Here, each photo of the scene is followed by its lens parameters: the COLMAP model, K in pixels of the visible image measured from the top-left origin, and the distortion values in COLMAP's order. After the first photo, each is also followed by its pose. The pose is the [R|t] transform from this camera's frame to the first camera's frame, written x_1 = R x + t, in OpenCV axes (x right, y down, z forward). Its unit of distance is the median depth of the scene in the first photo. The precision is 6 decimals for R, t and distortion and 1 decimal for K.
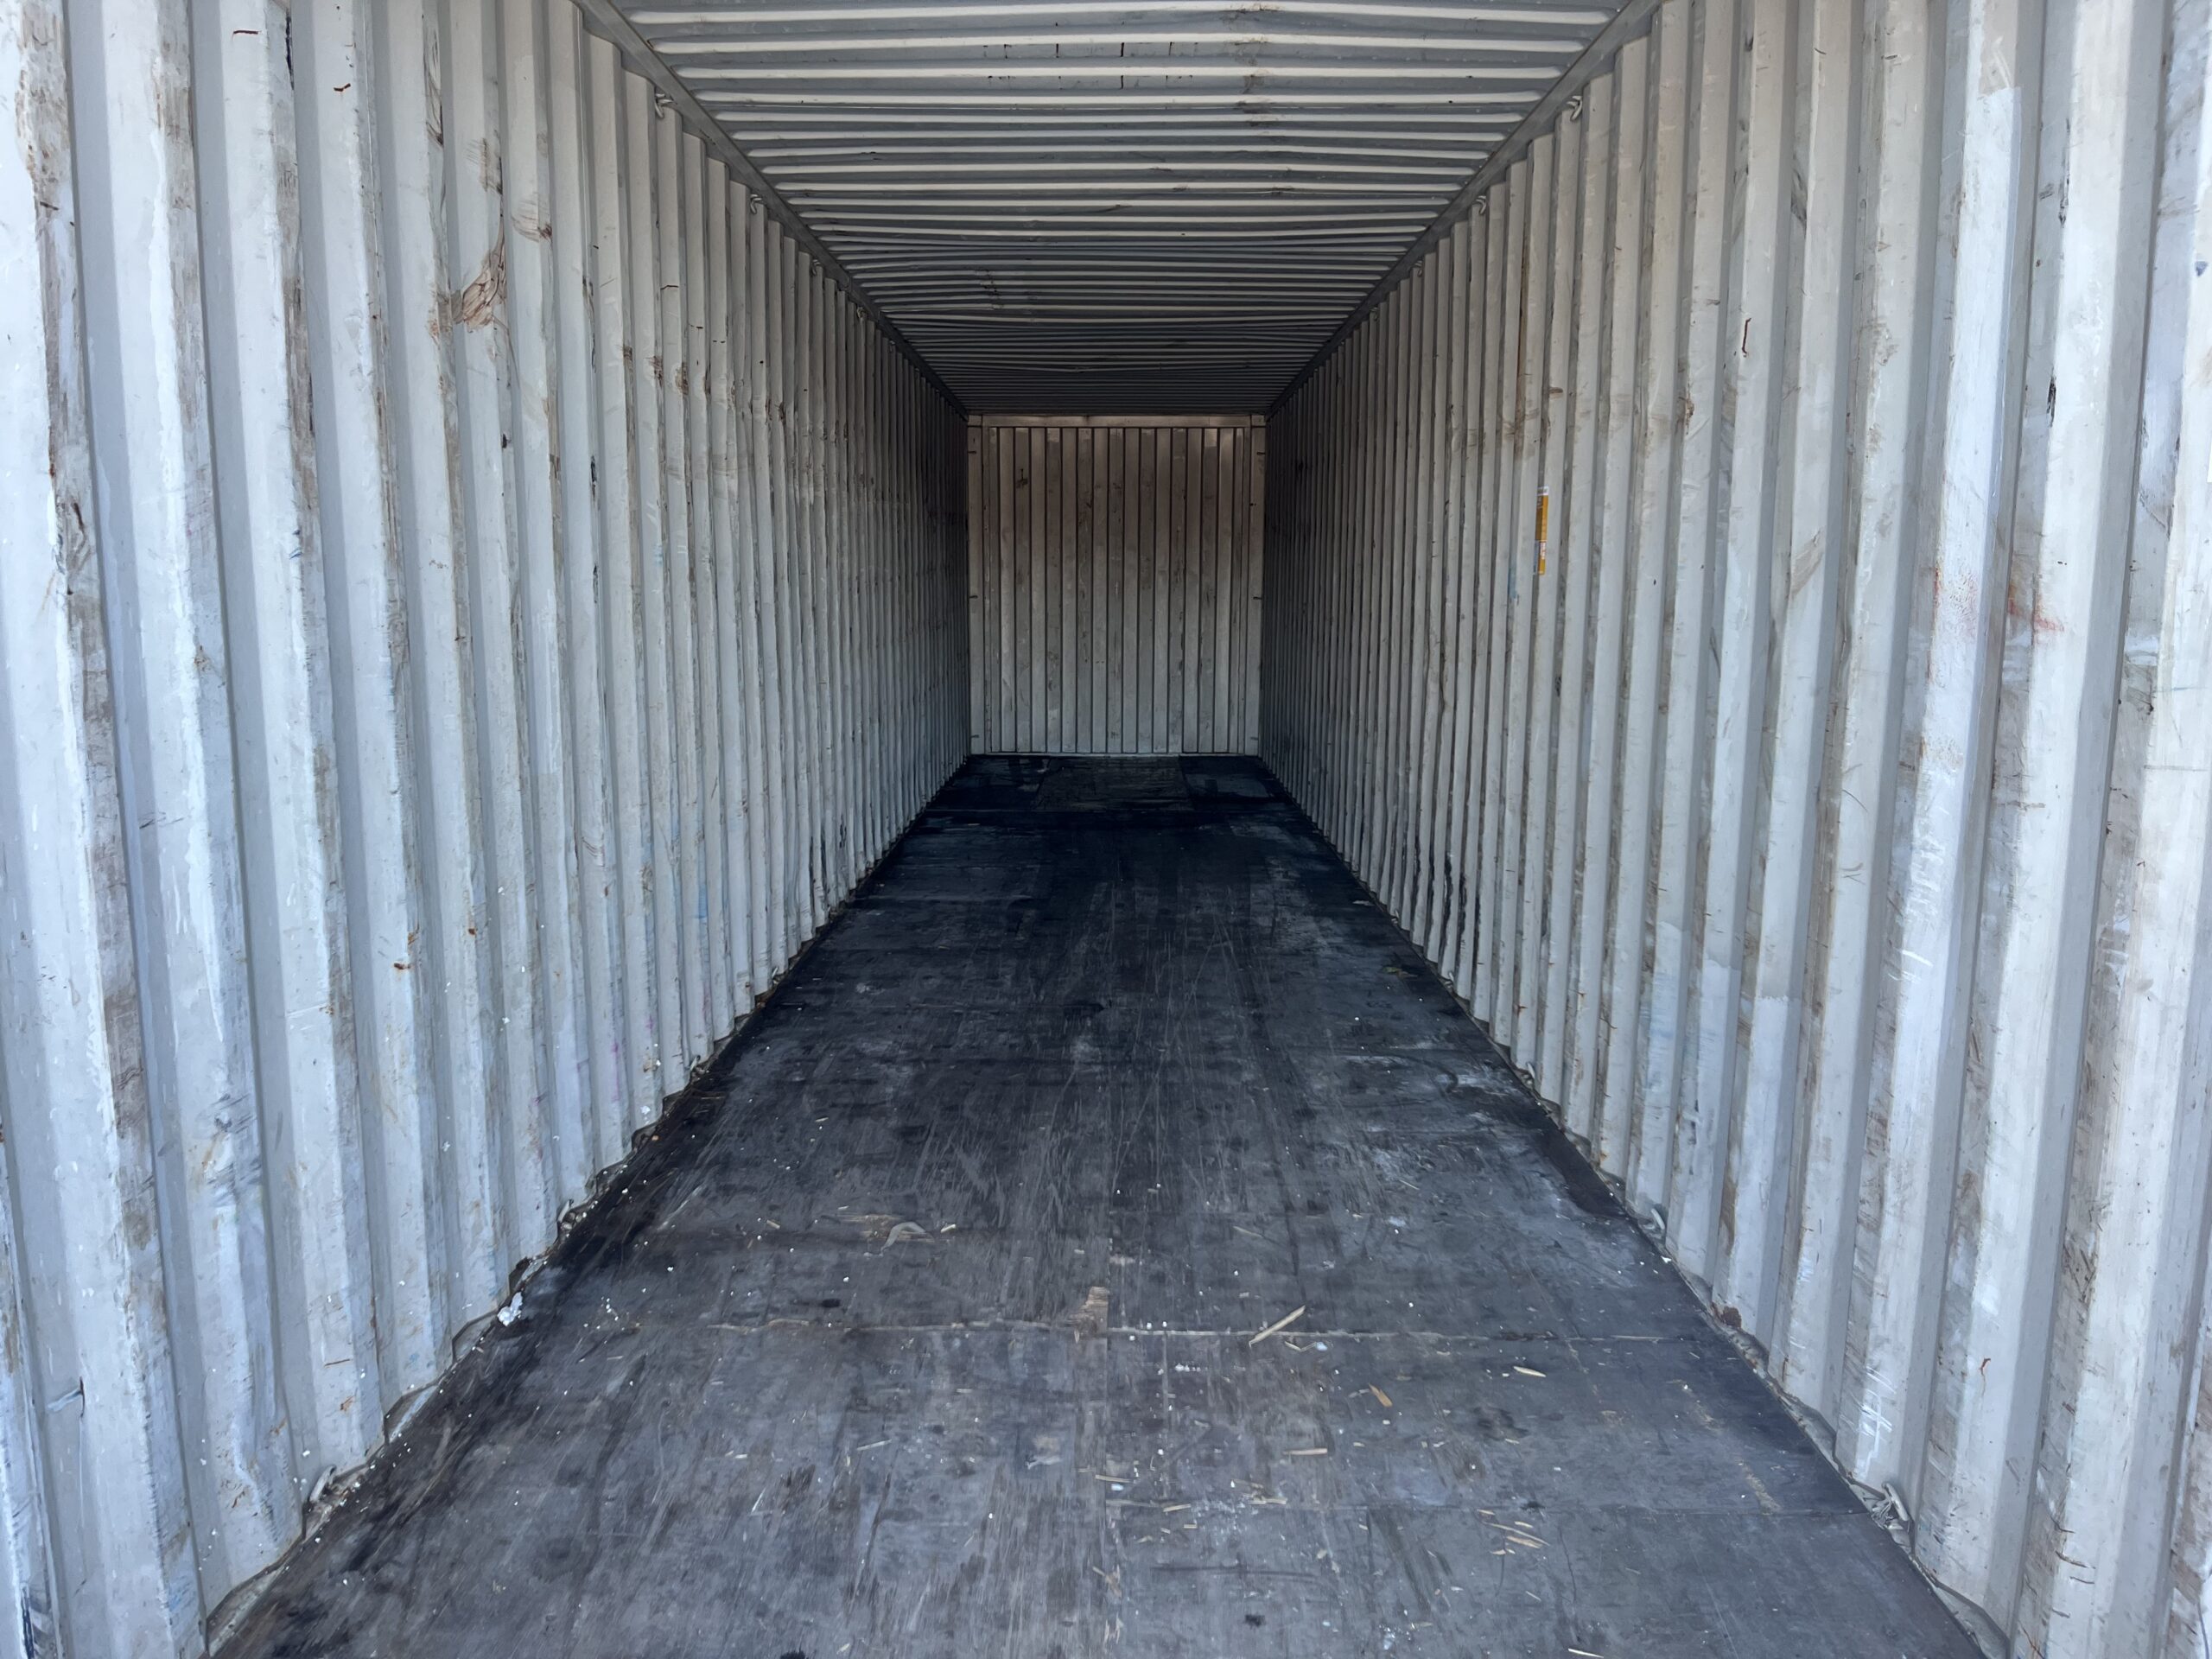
lens RADIAL K [[1662.3, 0, 1106.0], [0, 1662.3, 829.5], [0, 0, 1]] dist [0.038441, -0.003643]
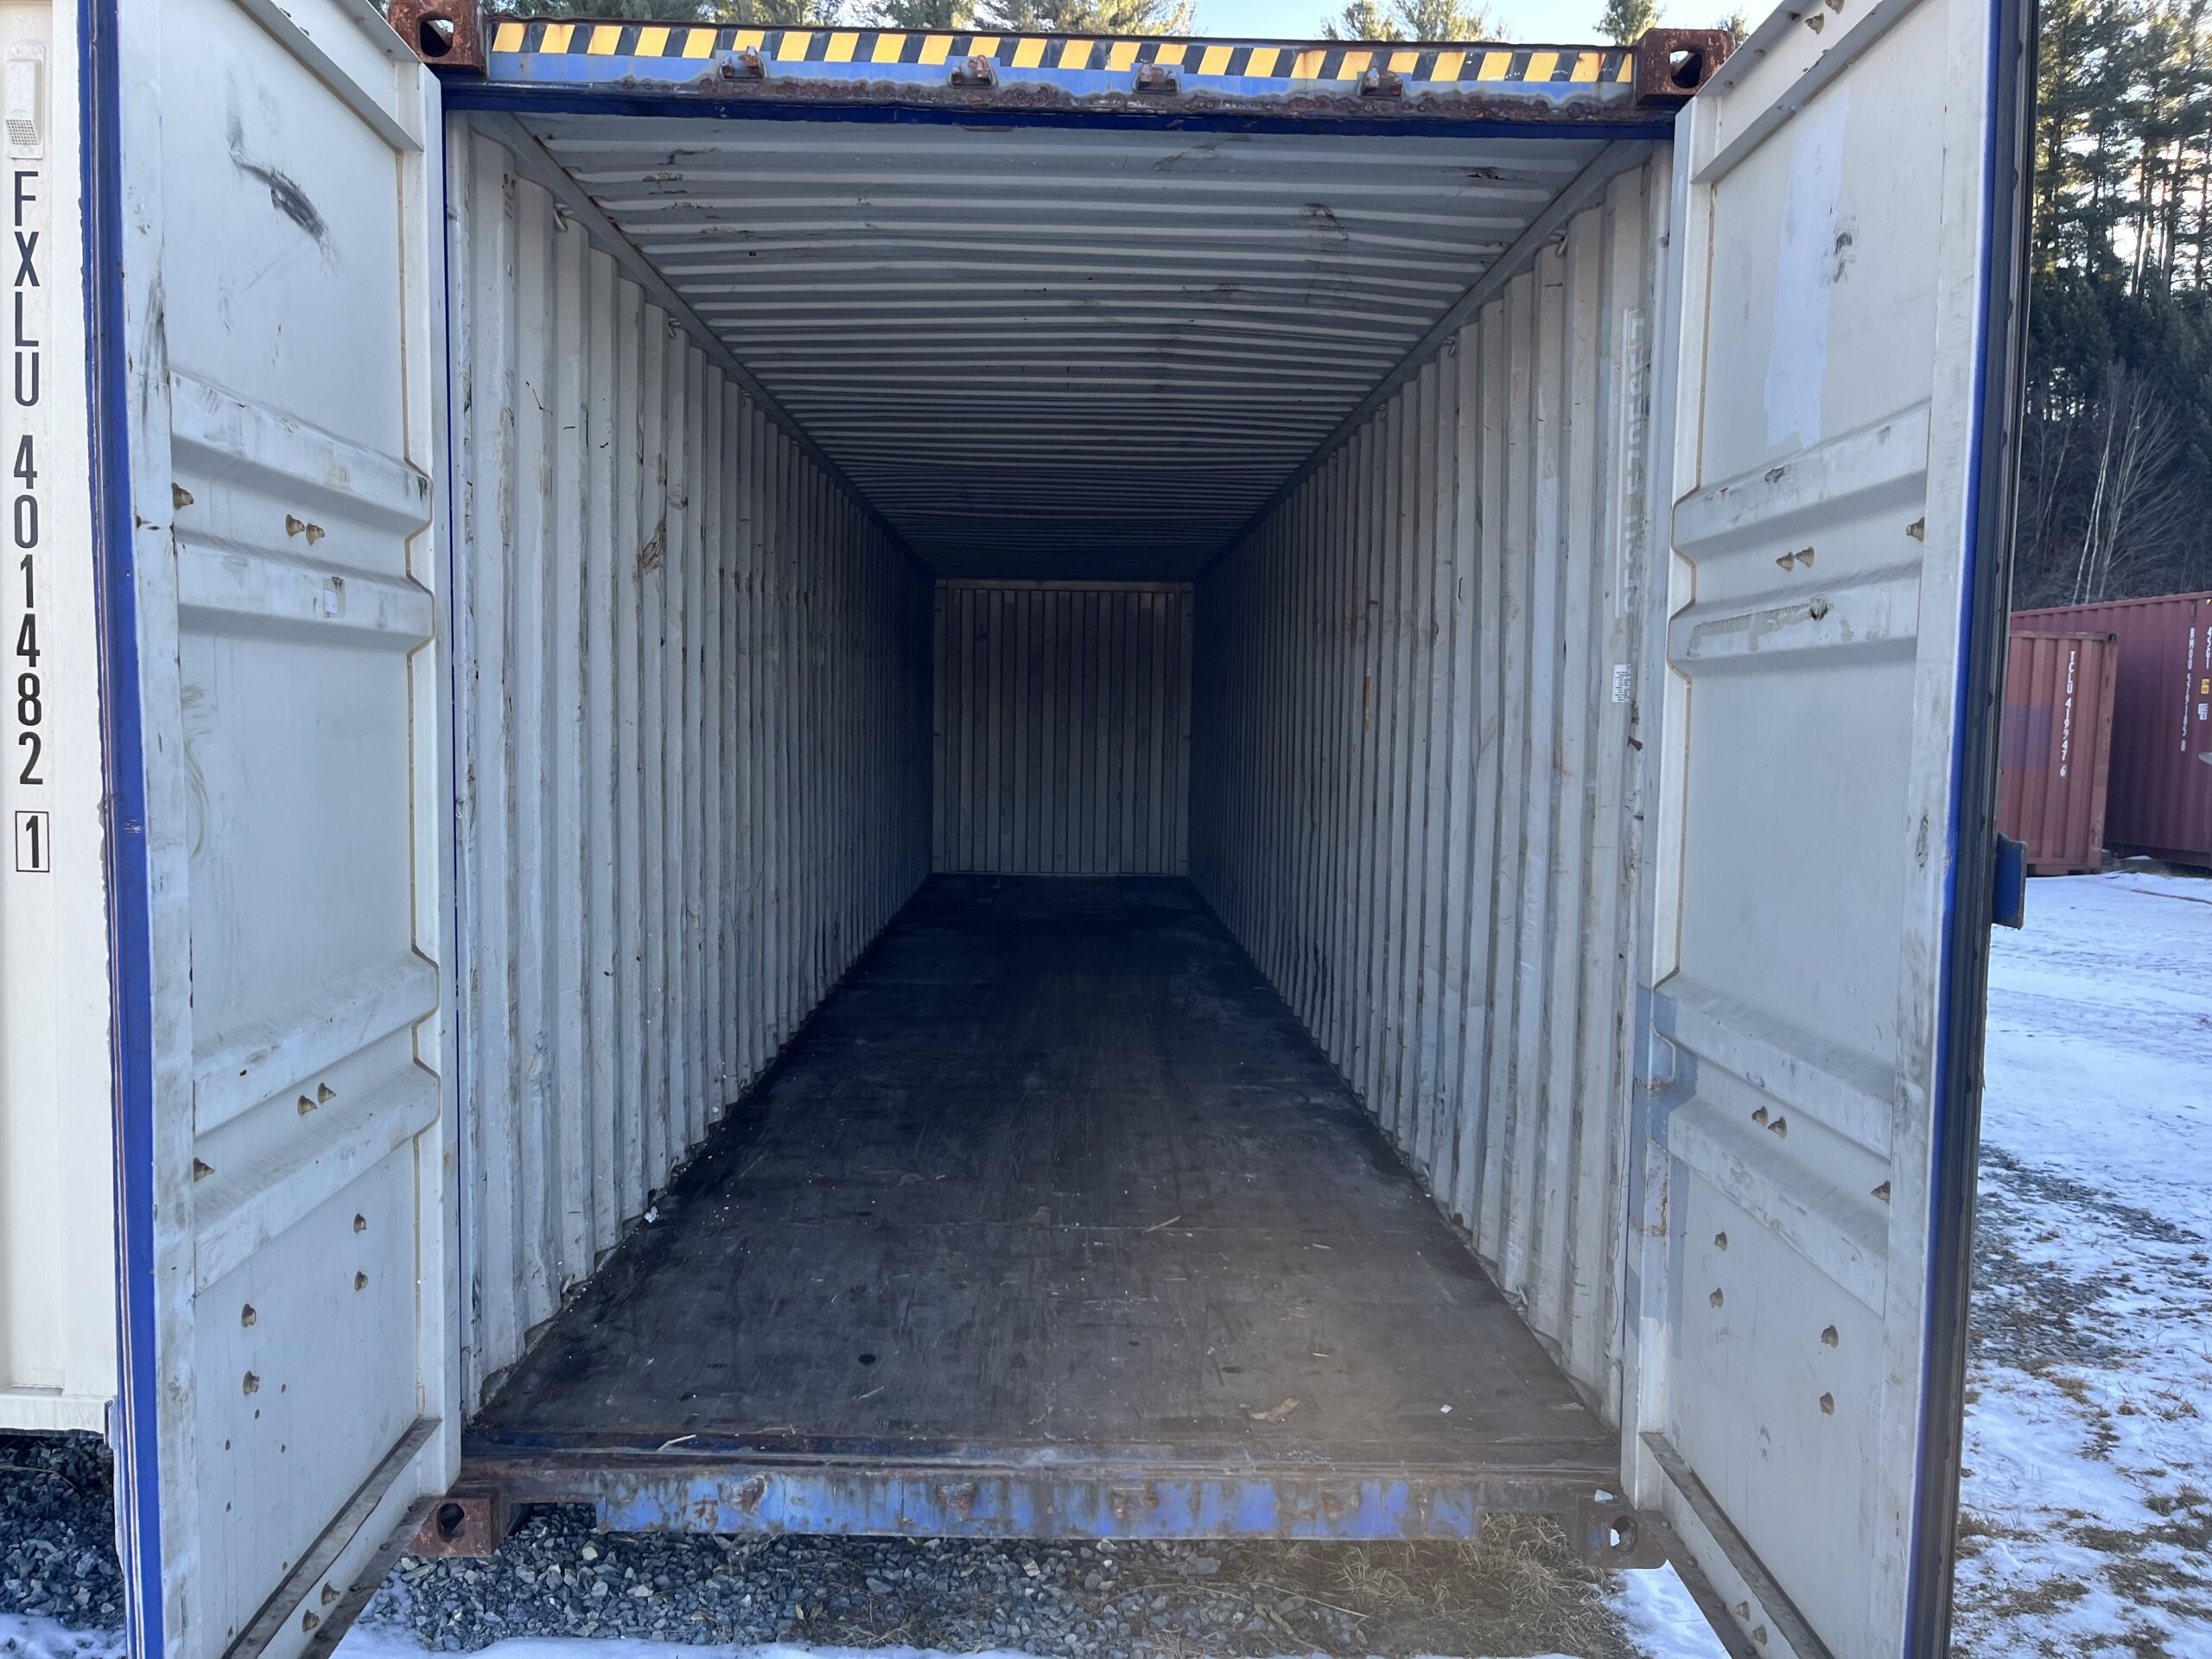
lens RADIAL K [[1727.0, 0, 1106.0], [0, 1727.0, 829.5], [0, 0, 1]] dist [0.048686, 0.001109]
pose [[0.999482, 0.009846, 0.030653, 0.000148], [-0.007330, 0.996675, -0.081144, 0.051805], [-0.031350, 0.080877, 0.996231, -0.459832]]
